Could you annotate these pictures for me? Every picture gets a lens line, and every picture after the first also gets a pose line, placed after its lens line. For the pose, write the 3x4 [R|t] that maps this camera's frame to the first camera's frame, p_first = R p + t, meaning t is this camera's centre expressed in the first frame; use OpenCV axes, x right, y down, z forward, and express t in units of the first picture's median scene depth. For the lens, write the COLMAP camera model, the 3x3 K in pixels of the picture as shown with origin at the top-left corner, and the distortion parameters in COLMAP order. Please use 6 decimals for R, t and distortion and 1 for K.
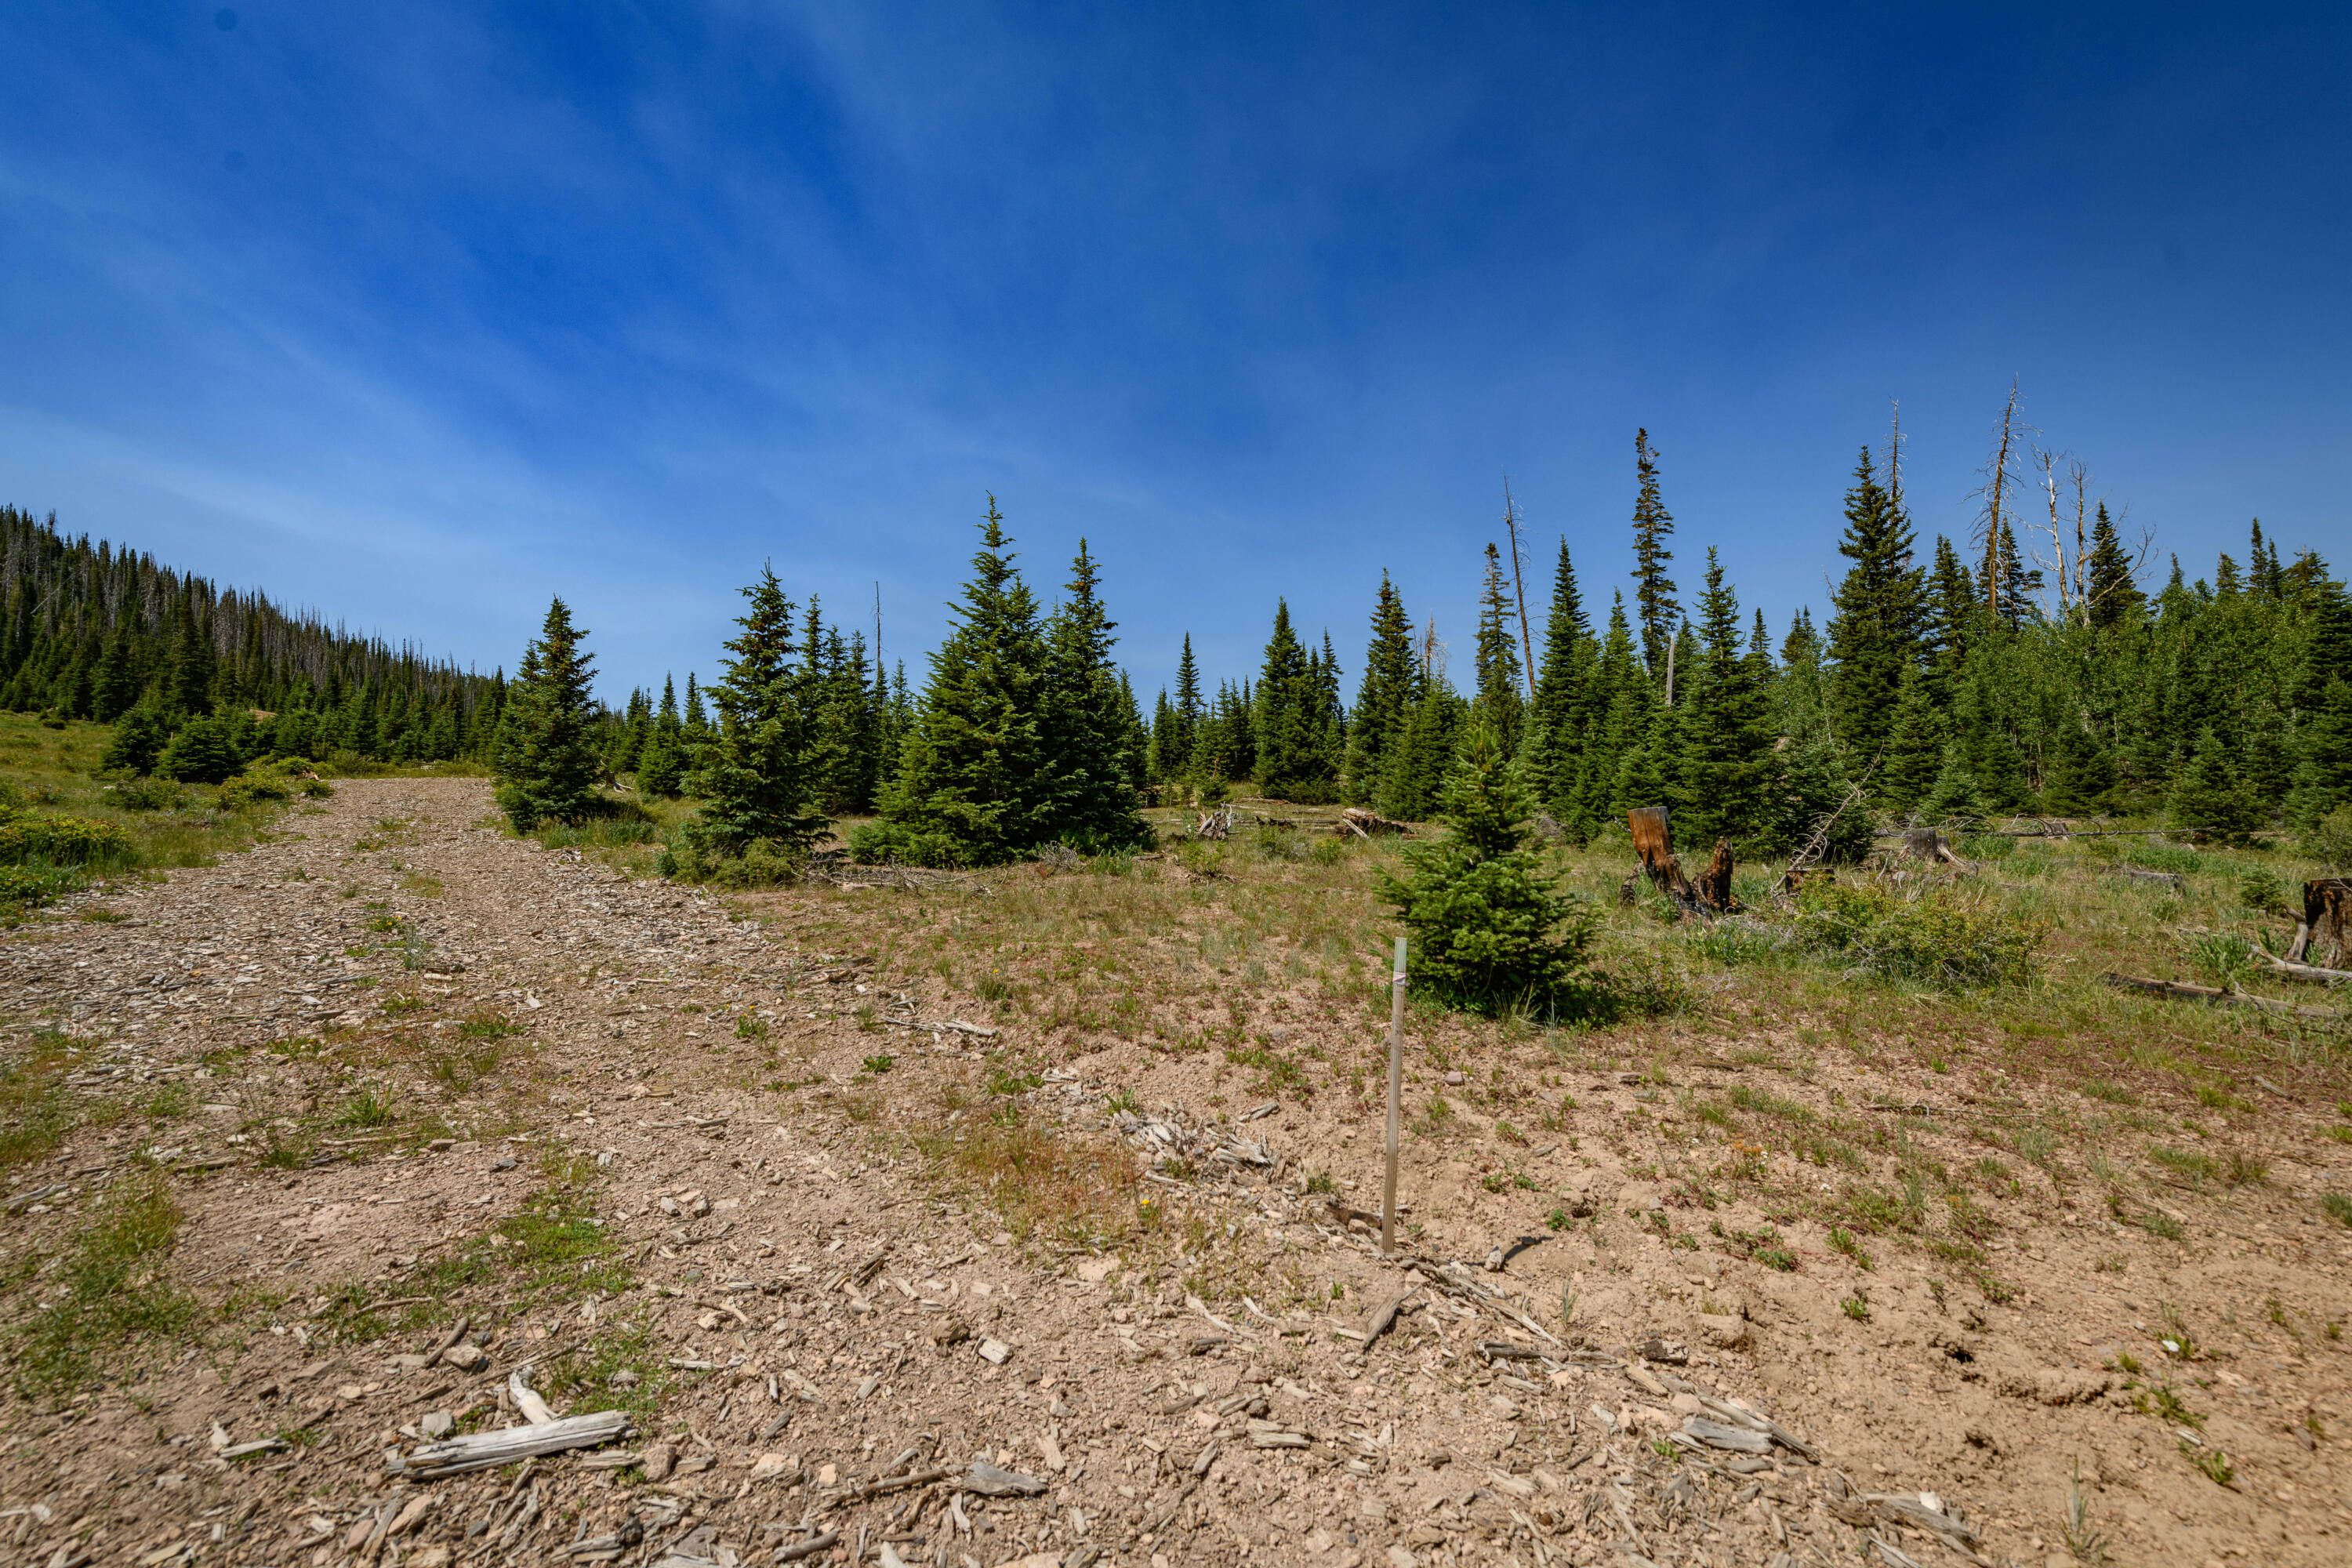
lens RADIAL K [[906.3, 0, 1176.0], [0, 906.3, 784.0], [0, 0, 1]] dist [0.021144, -0.000105]
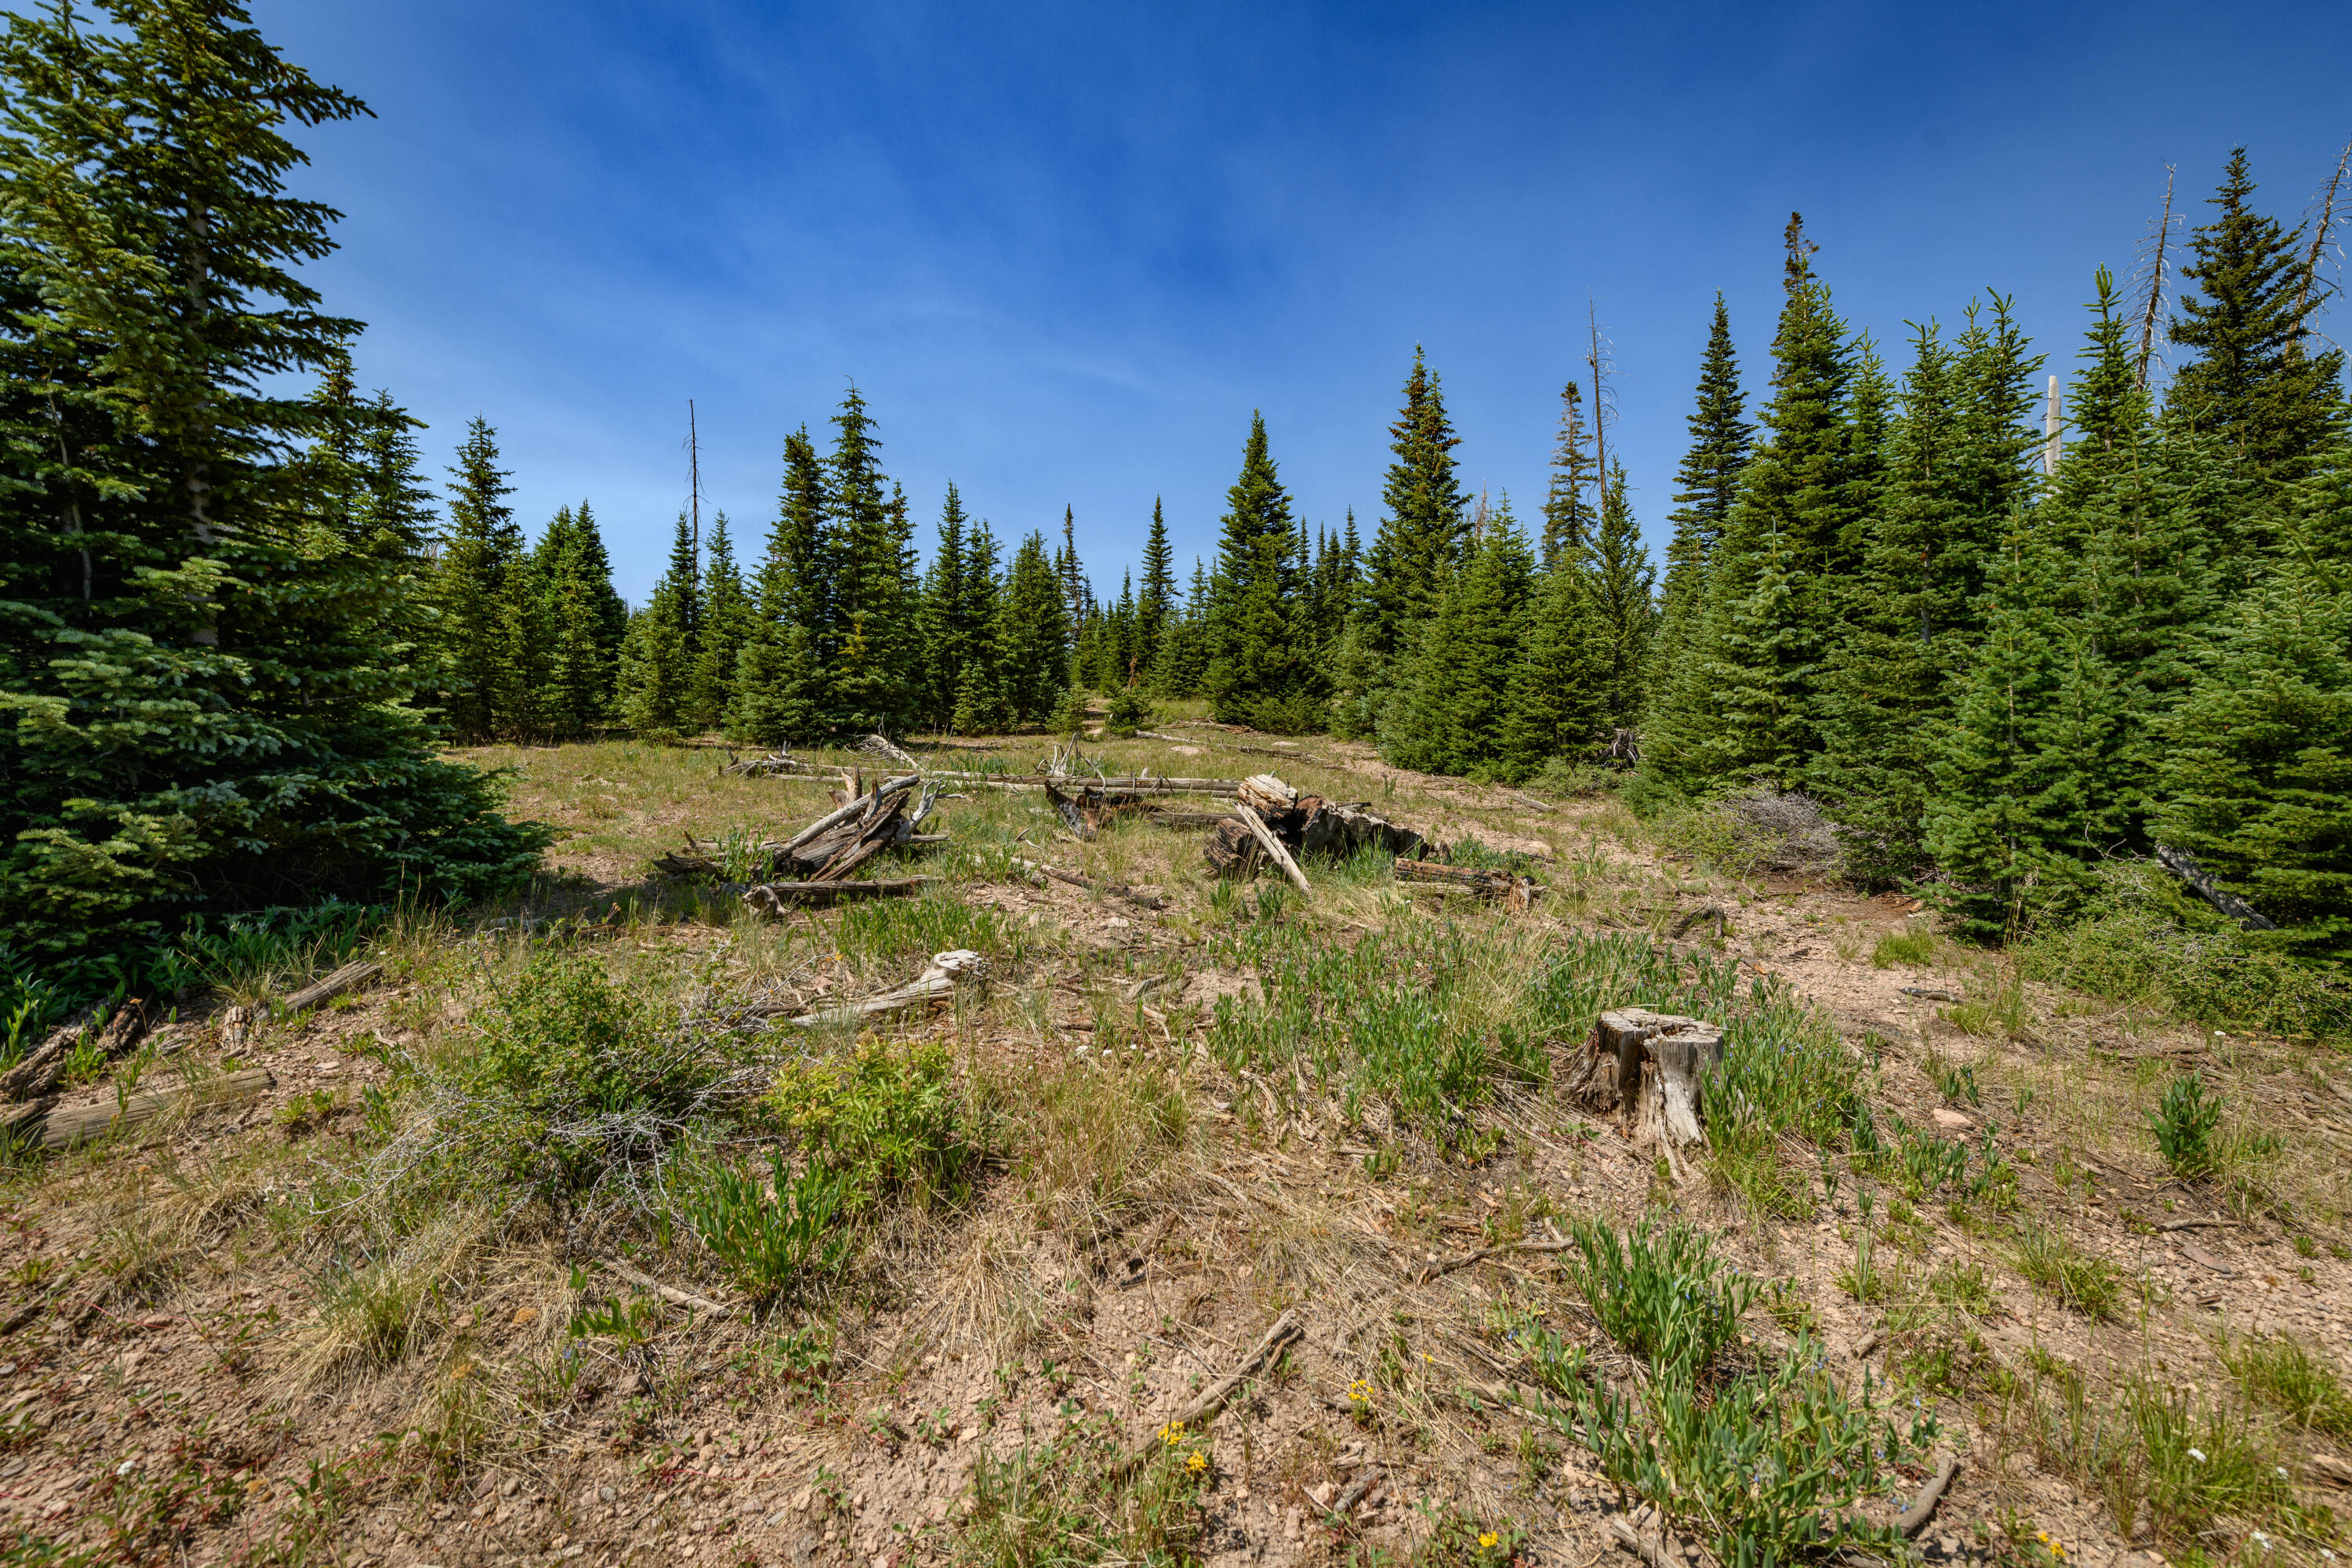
lens RADIAL K [[906.3, 0, 1176.0], [0, 906.3, 784.0], [0, 0, 1]] dist [0.021144, -0.000105]
pose [[0.999091, 0.020931, -0.037123, 0.094903], [-0.017300, 0.995274, 0.095552, -0.002136], [0.038947, -0.094823, 0.994732, 0.351415]]
